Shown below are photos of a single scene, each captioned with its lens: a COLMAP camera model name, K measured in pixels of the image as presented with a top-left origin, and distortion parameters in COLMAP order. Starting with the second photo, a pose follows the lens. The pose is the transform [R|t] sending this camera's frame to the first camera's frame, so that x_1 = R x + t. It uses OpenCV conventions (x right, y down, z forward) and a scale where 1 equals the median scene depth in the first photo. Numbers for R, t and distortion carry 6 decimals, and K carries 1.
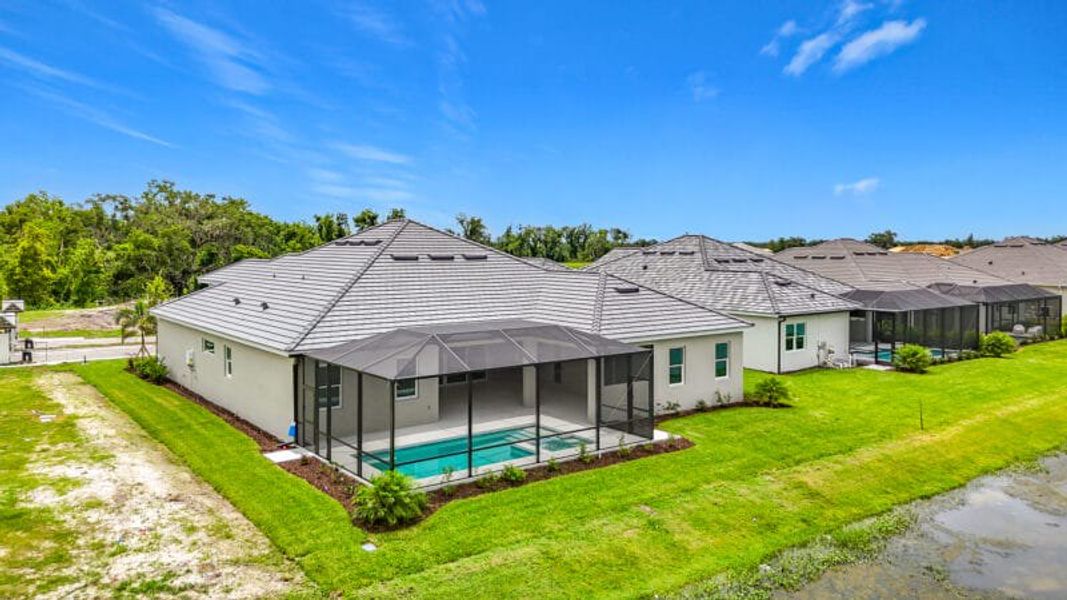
lens RADIAL K [[801.7, 0, 533.5], [0, 801.7, 300.0], [0, 0, 1]] dist [0.089609, -0.111118]
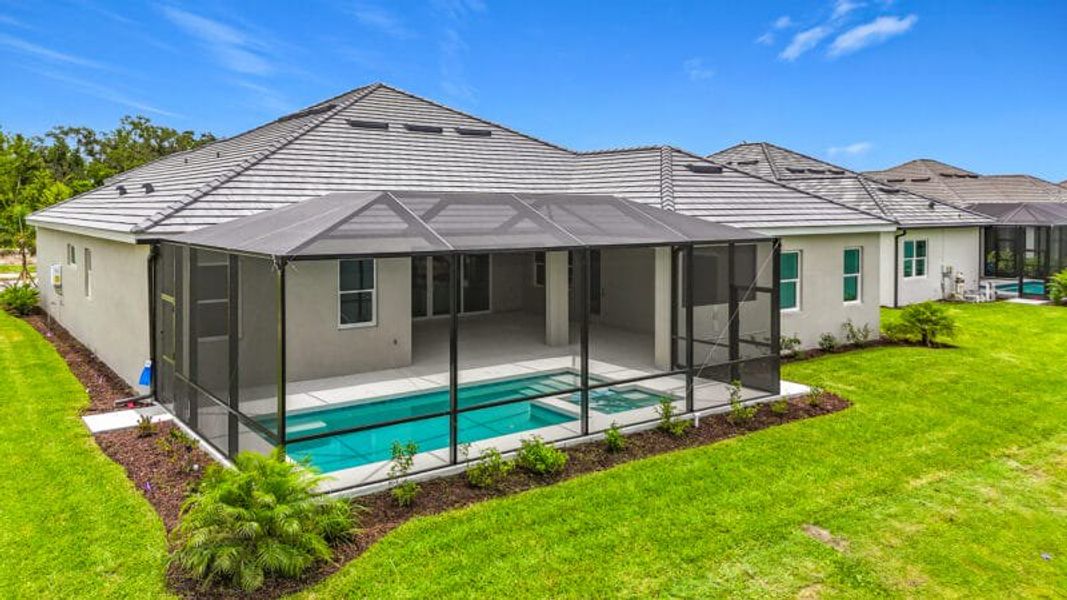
lens RADIAL K [[813.6, 0, 536.1], [0, 813.6, 251.0], [0, 0, 1]] dist [0.023622, -0.001963]
pose [[0.999983, 0.001885, -0.005503, -0.022341], [-0.001973, 0.999871, -0.015925, 0.085585], [0.005472, 0.015936, 0.999858, 0.440062]]
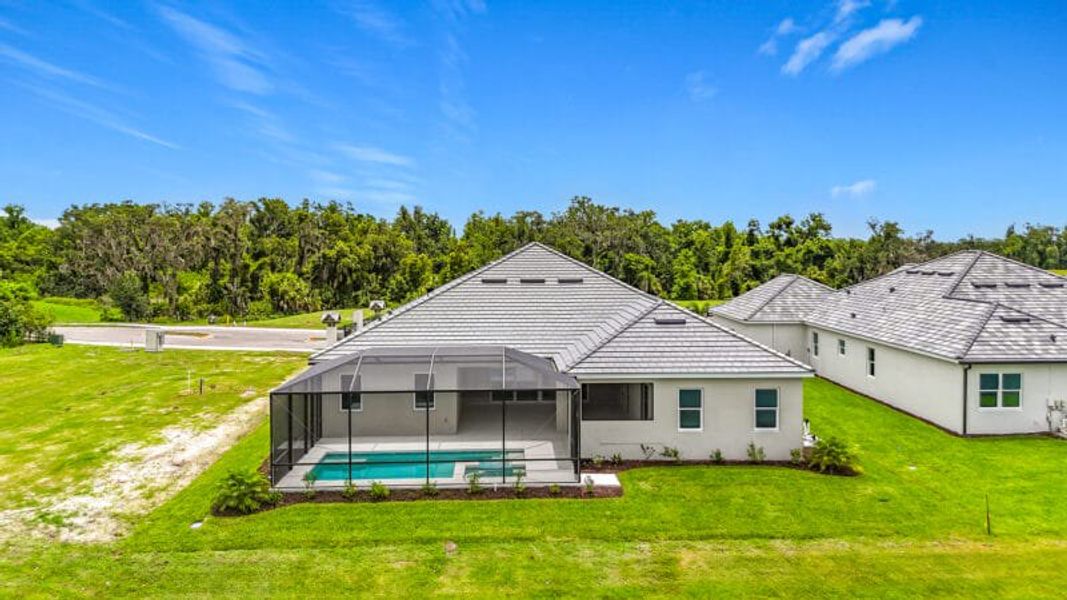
lens RADIAL K [[801.7, 0, 533.5], [0, 801.7, 300.0], [0, 0, 1]] dist [0.089609, -0.111118]
pose [[0.819376, 0.036367, -0.572102, 0.671731], [-0.037388, 0.999251, 0.009973, -0.052306], [0.572036, 0.013218, 0.820122, 0.194964]]
